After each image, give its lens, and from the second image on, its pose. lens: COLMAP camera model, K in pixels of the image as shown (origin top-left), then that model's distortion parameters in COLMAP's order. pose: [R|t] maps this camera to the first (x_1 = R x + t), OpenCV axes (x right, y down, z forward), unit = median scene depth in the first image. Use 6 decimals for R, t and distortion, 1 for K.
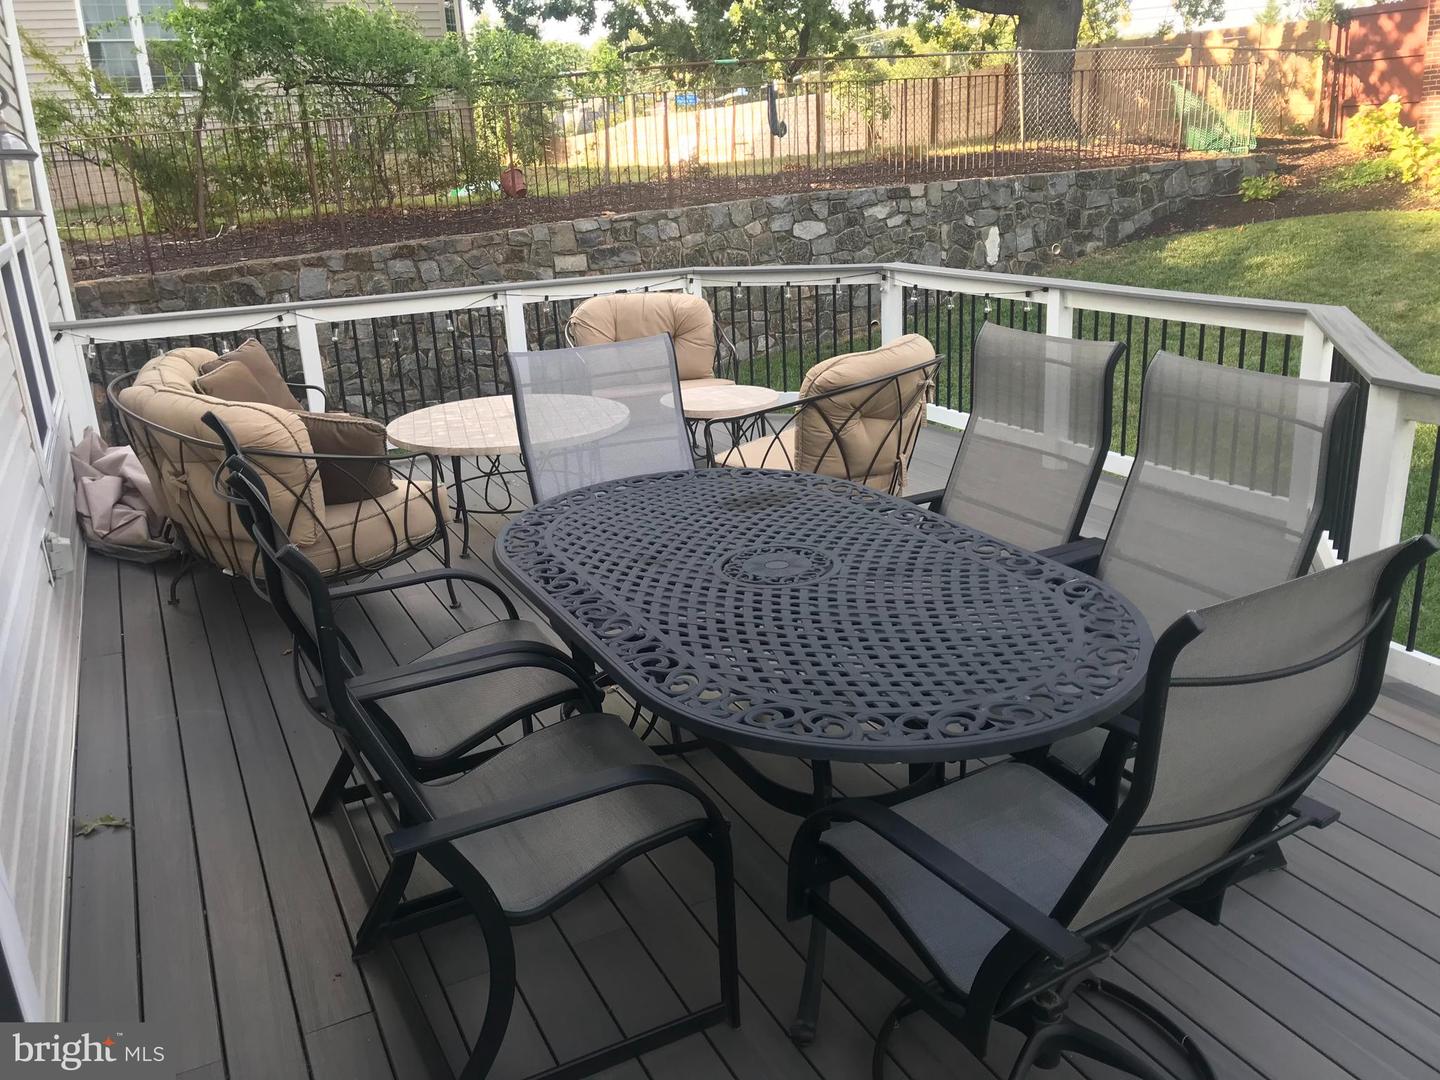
lens RADIAL K [[1186.0, 0, 720.0], [0, 1186.0, 539.5], [0, 0, 1]] dist [0.006777, -0.013169]
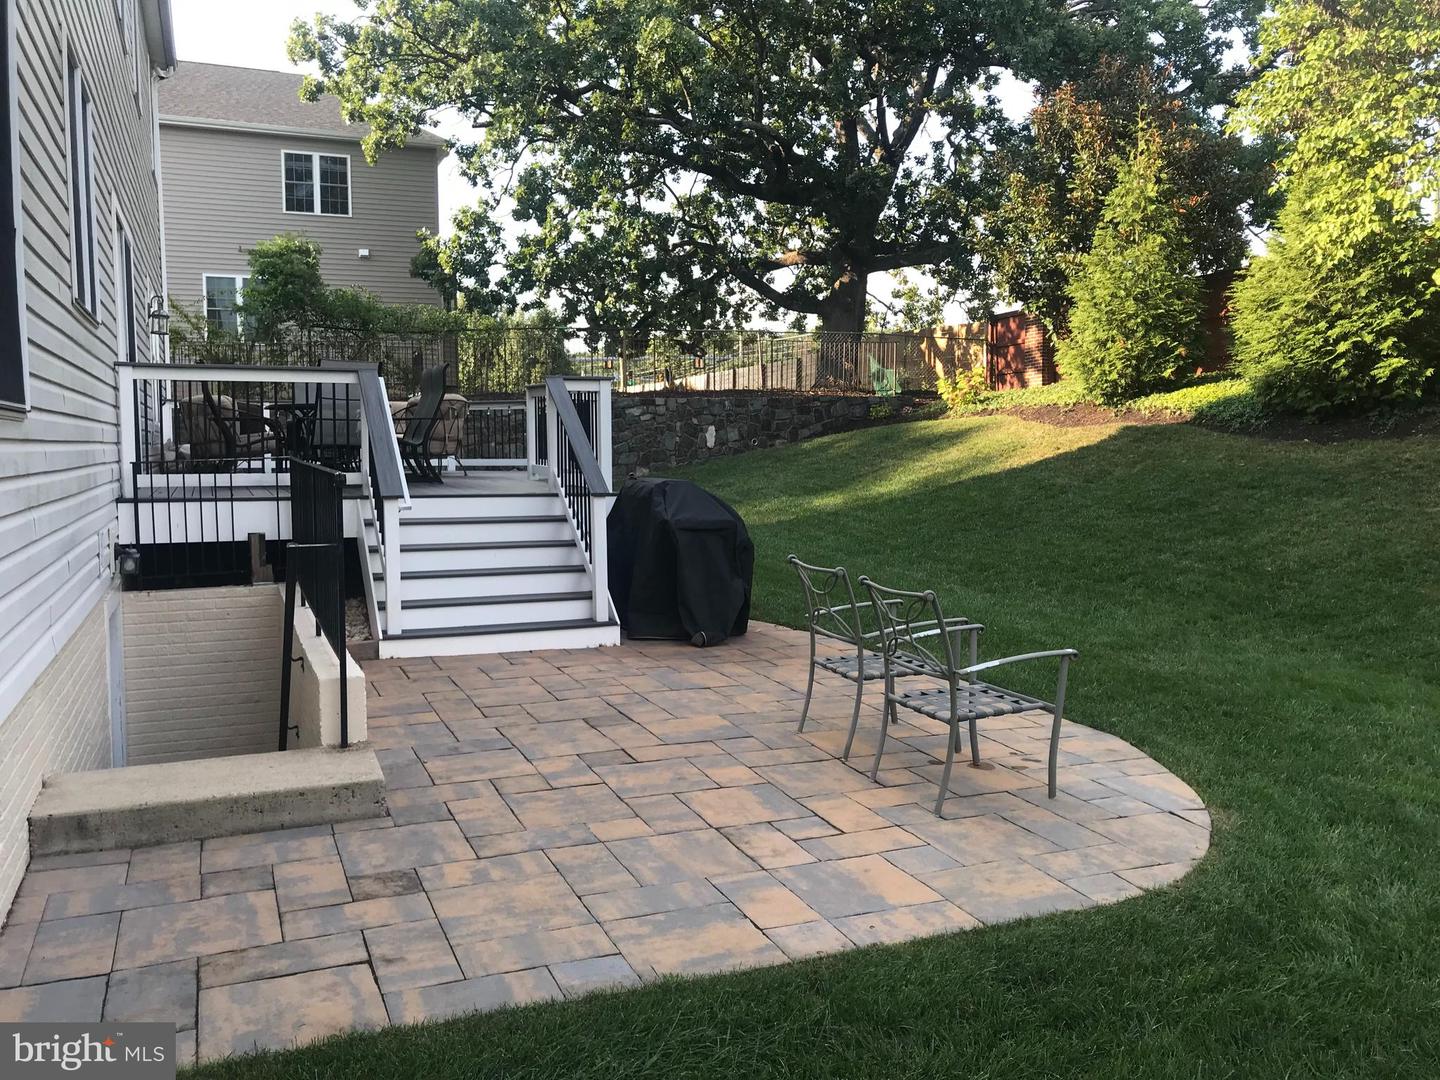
lens RADIAL K [[1186.0, 0, 721.2], [0, 1186.0, 541.9], [0, 0, 1]] dist [0.006777, -0.013169]
pose [[0.997091, 0.047704, -0.059442, 0.347893], [-0.060025, 0.972103, -0.226742, 0.272313], [0.046967, 0.229650, 0.972139, -0.584234]]
